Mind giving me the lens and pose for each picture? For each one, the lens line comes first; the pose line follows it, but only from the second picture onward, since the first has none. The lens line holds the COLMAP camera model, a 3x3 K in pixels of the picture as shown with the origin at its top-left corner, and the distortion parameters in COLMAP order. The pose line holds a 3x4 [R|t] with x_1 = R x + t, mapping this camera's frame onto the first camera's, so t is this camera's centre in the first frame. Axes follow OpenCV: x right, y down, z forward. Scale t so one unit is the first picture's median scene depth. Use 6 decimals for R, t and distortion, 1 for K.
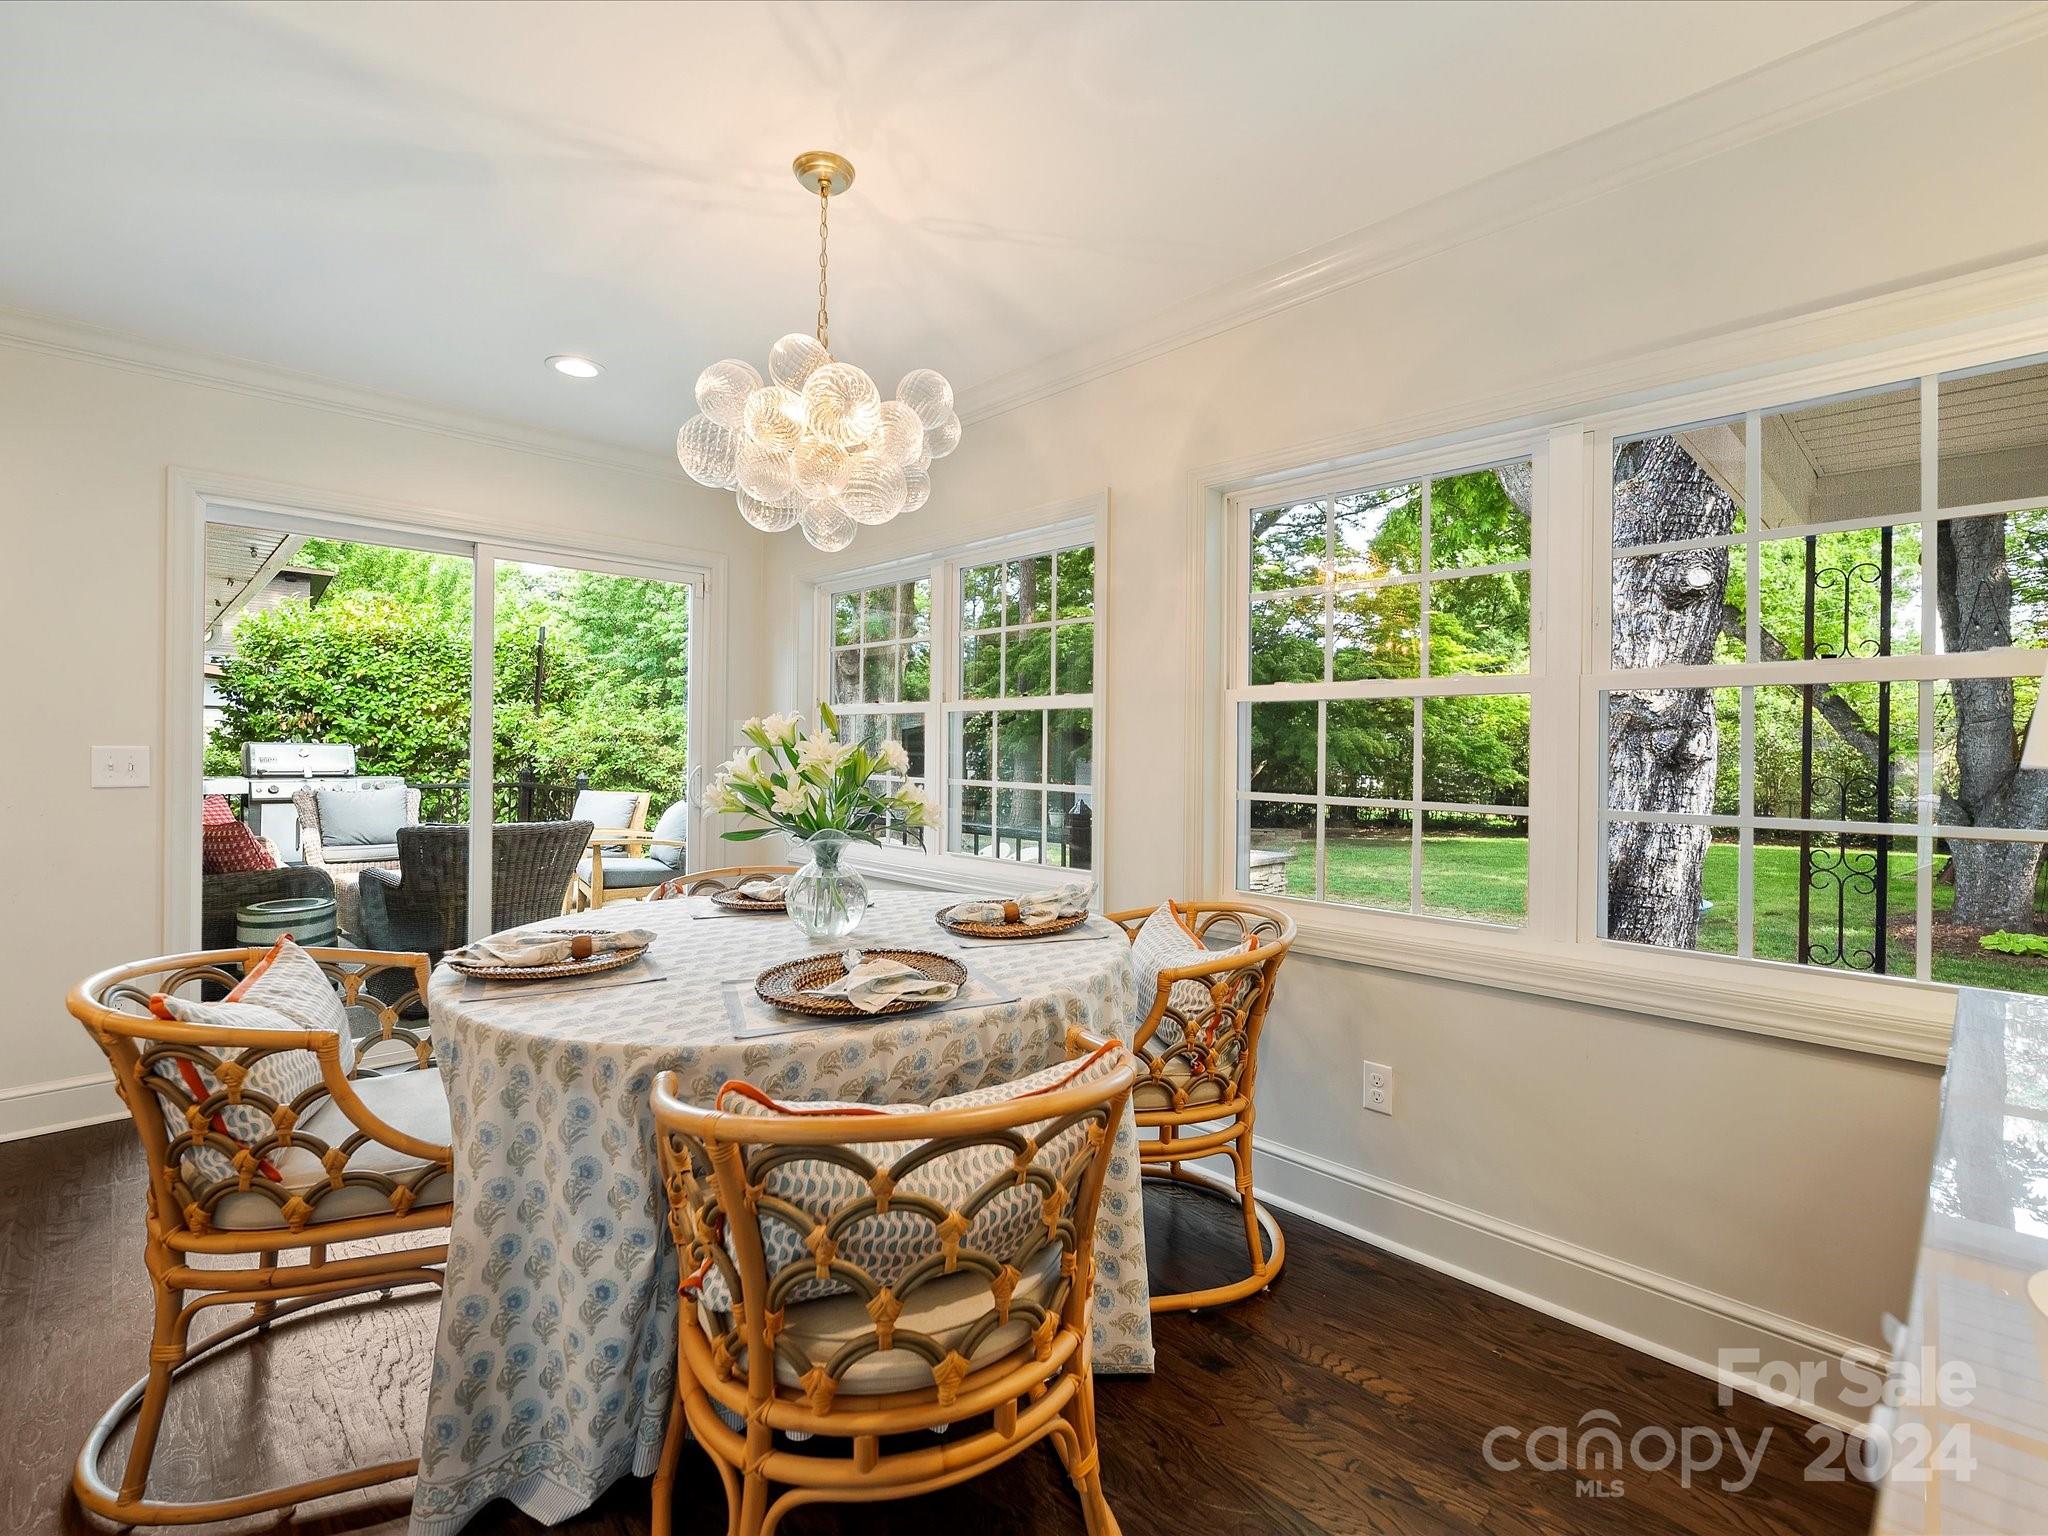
lens RADIAL K [[932.5, 0, 987.8], [0, 932.5, 759.2], [0, 0, 1]] dist [0.000022, 0.000429]
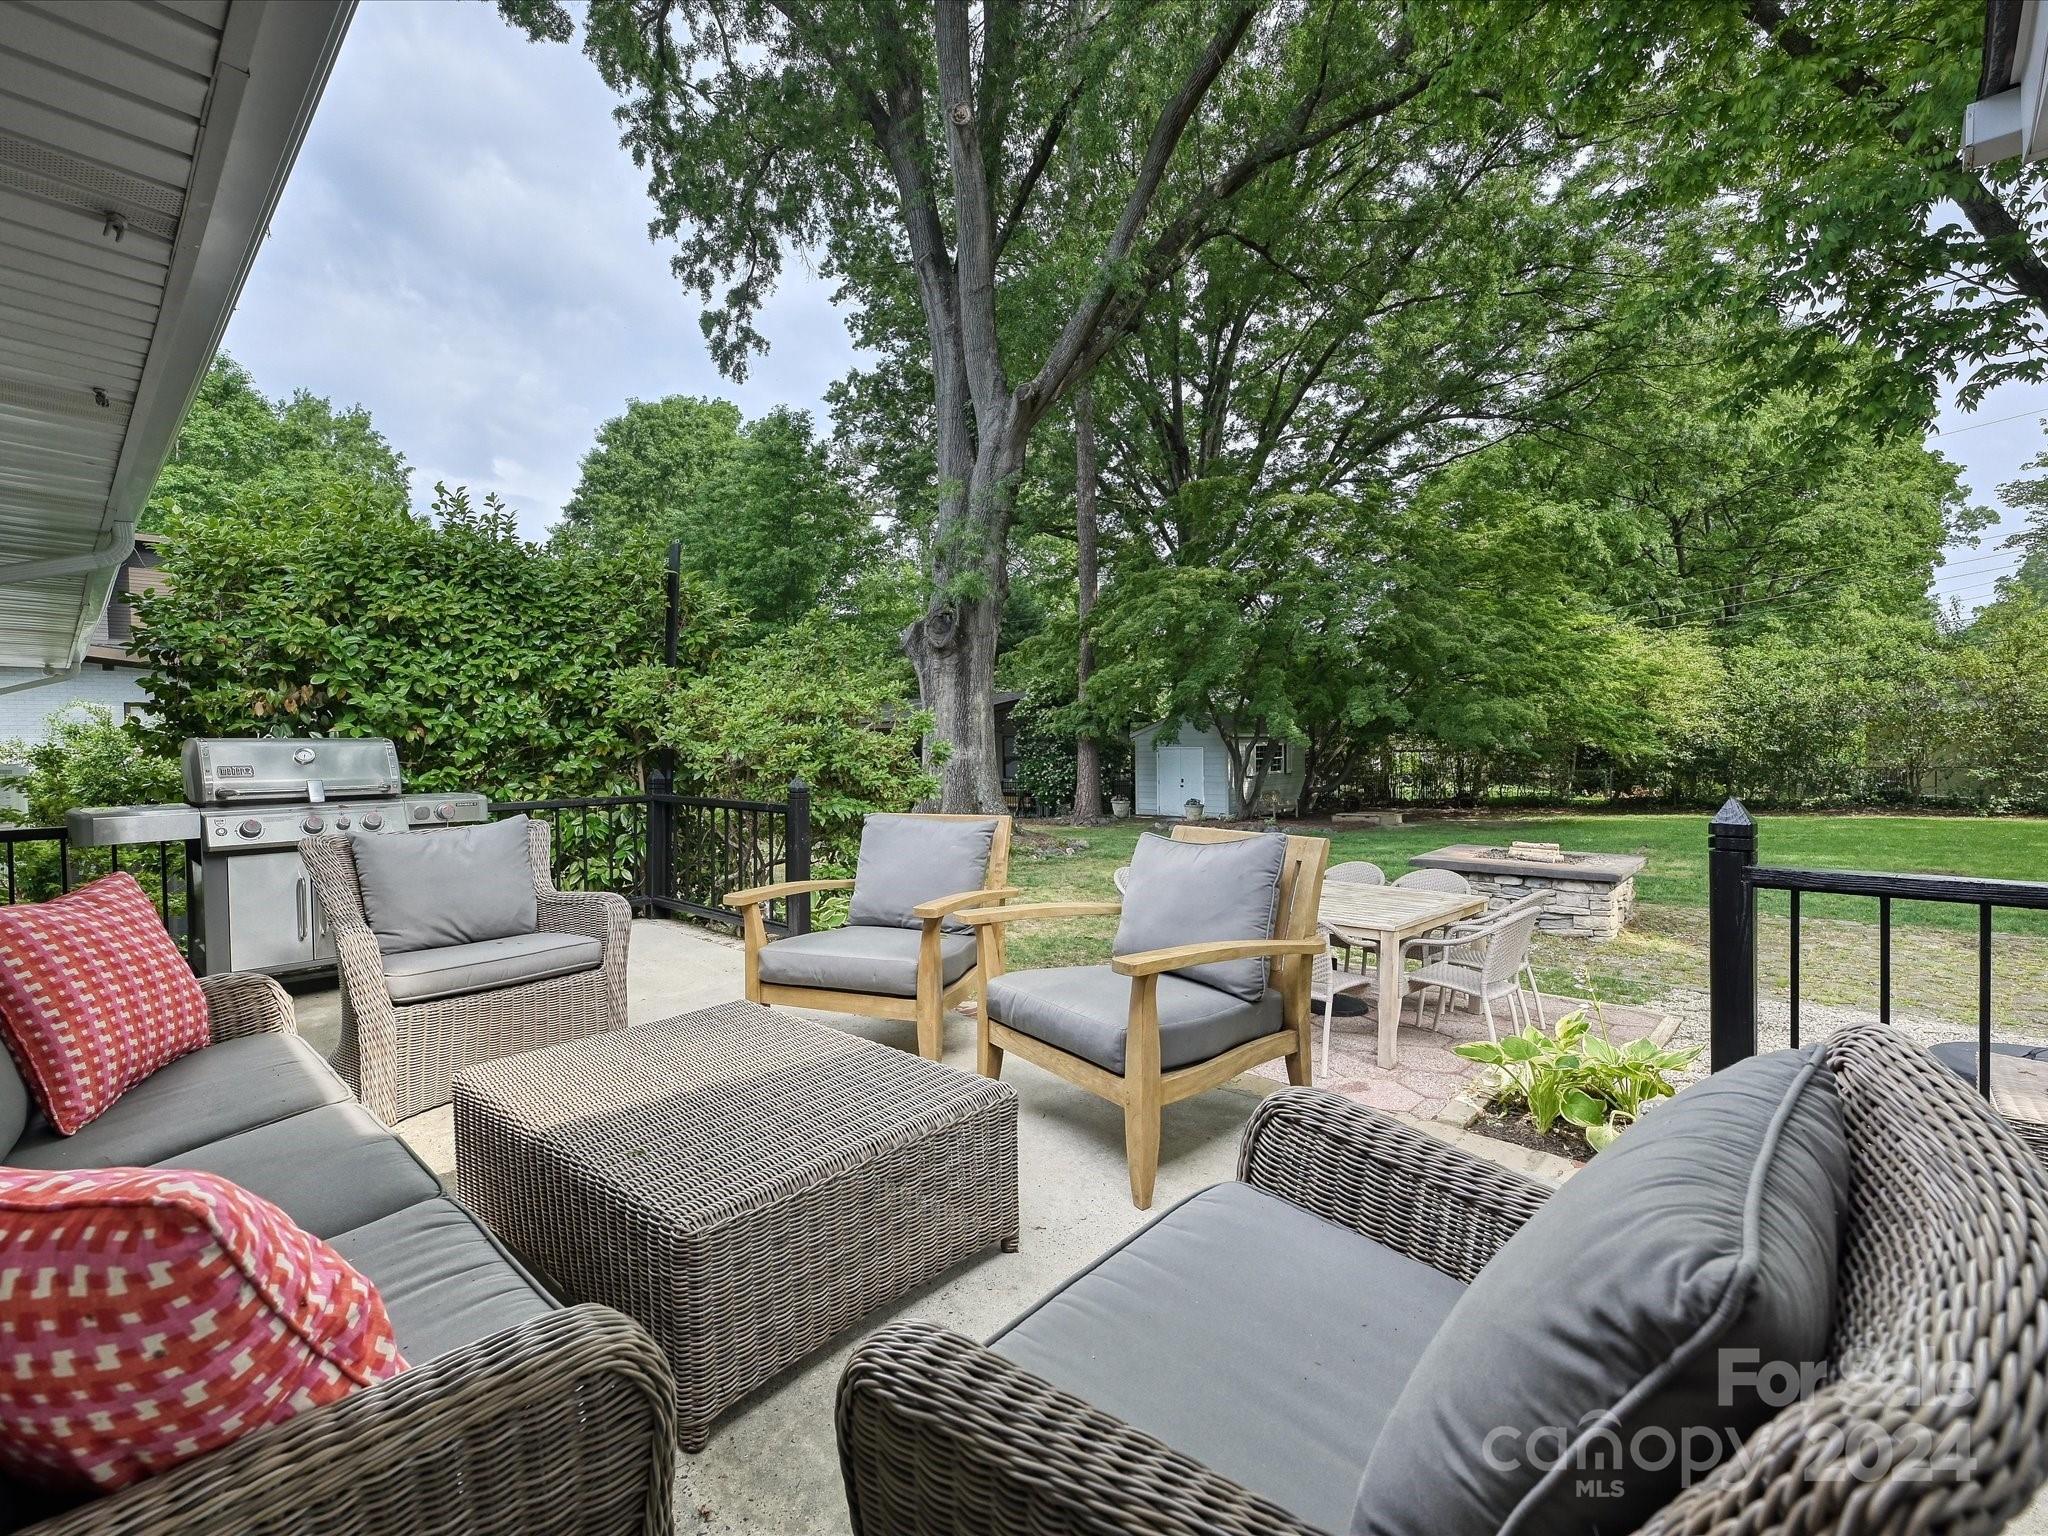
lens RADIAL K [[932.5, 0, 1008.8], [0, 932.5, 769.2], [0, 0, 1]] dist [0.000022, 0.000429]
pose [[0.998384, -0.026501, 0.050273, -0.324831], [0.025088, 0.999278, 0.028530, -0.004268], [-0.050993, -0.027222, 0.998328, 0.405199]]
